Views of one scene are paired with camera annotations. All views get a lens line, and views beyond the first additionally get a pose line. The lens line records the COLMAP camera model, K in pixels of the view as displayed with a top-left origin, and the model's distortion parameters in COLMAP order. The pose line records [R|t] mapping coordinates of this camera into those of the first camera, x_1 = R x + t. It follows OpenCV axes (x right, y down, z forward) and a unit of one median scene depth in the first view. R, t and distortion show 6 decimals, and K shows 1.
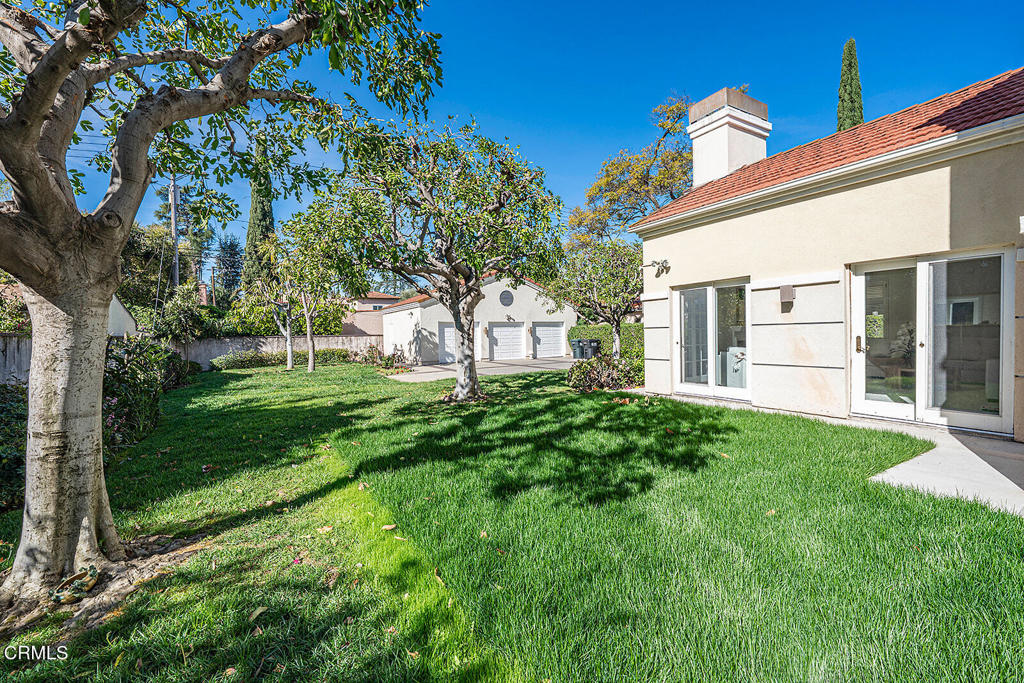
lens RADIAL K [[422.7, 0, 512.0], [0, 422.7, 341.5], [0, 0, 1]] dist [-0.000343, -0.000050]
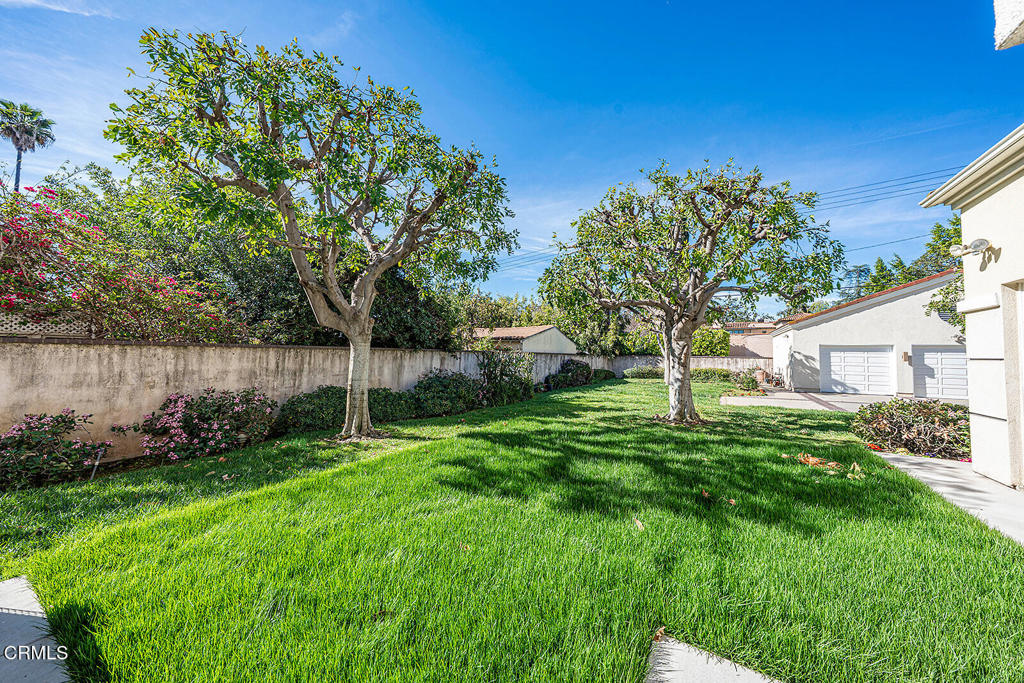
lens RADIAL K [[343.2, 0, 512.0], [0, 343.2, 341.5], [0, 0, 1]] dist [-0.000138, -0.000007]
pose [[0.472590, -0.008513, -0.881241, 0.450350], [-0.038972, 0.998773, -0.030548, -0.017297], [0.880420, 0.048780, 0.471678, 0.230171]]
